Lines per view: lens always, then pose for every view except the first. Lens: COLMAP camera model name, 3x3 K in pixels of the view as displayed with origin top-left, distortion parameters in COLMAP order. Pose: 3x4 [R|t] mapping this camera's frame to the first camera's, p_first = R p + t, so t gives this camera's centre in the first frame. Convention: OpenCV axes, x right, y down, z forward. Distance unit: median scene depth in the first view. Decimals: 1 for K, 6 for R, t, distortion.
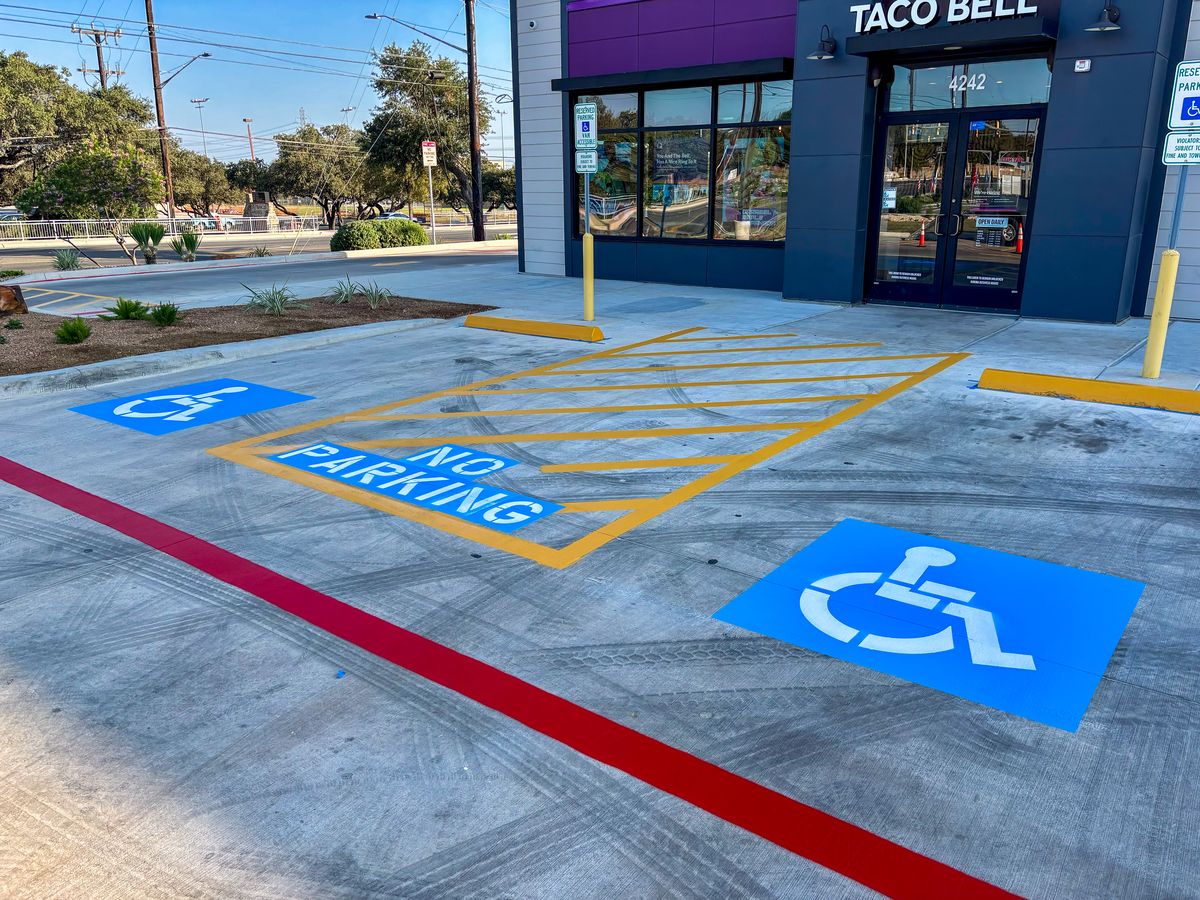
lens RADIAL K [[907.2, 0, 599.9], [0, 907.2, 448.6], [0, 0, 1]] dist [-0.009306, -0.006315]
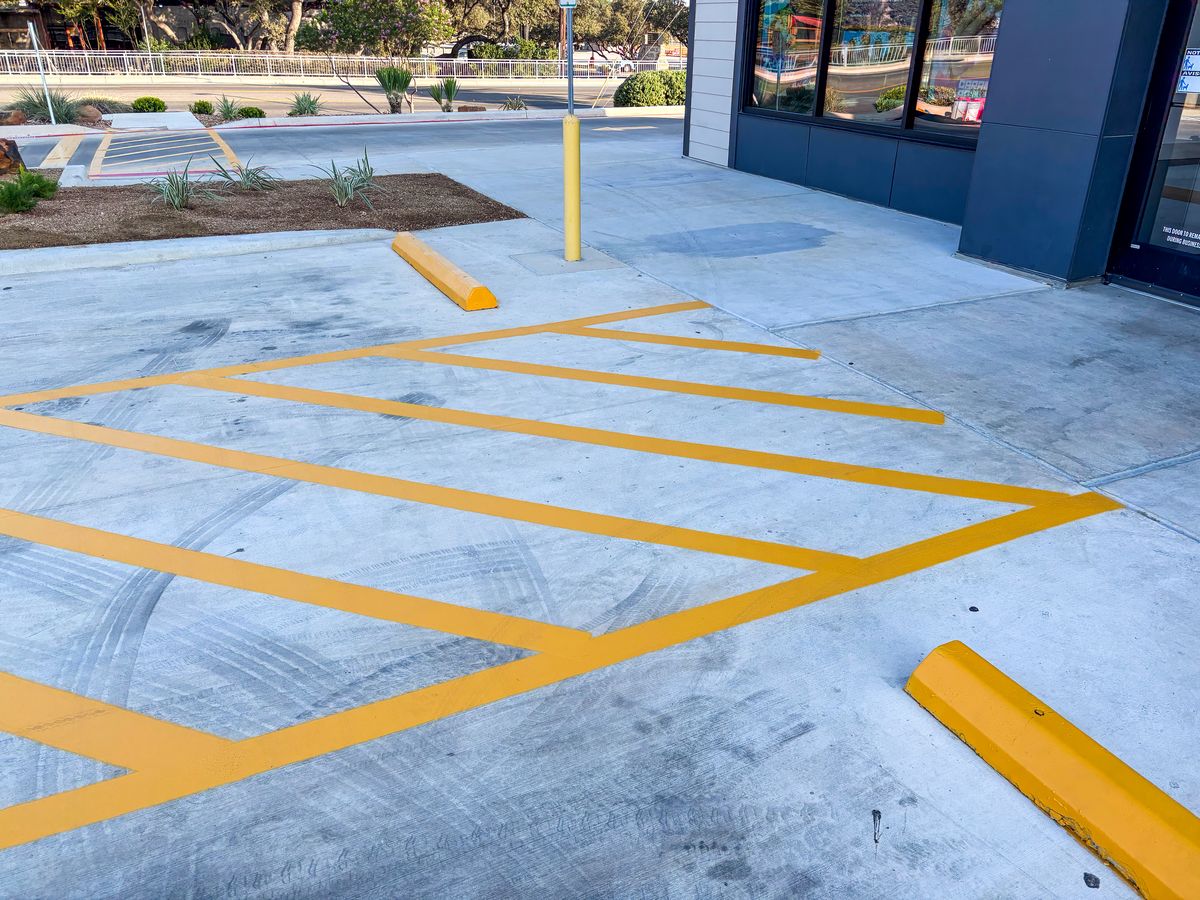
lens RADIAL K [[907.2, 0, 600.0], [0, 907.2, 449.5], [0, 0, 1]] dist [-0.009306, -0.006315]
pose [[0.889882, 0.203813, -0.408130, 0.203120], [-0.139218, 0.973300, 0.182499, -0.093167], [0.434428, -0.105584, 0.894497, 0.313441]]
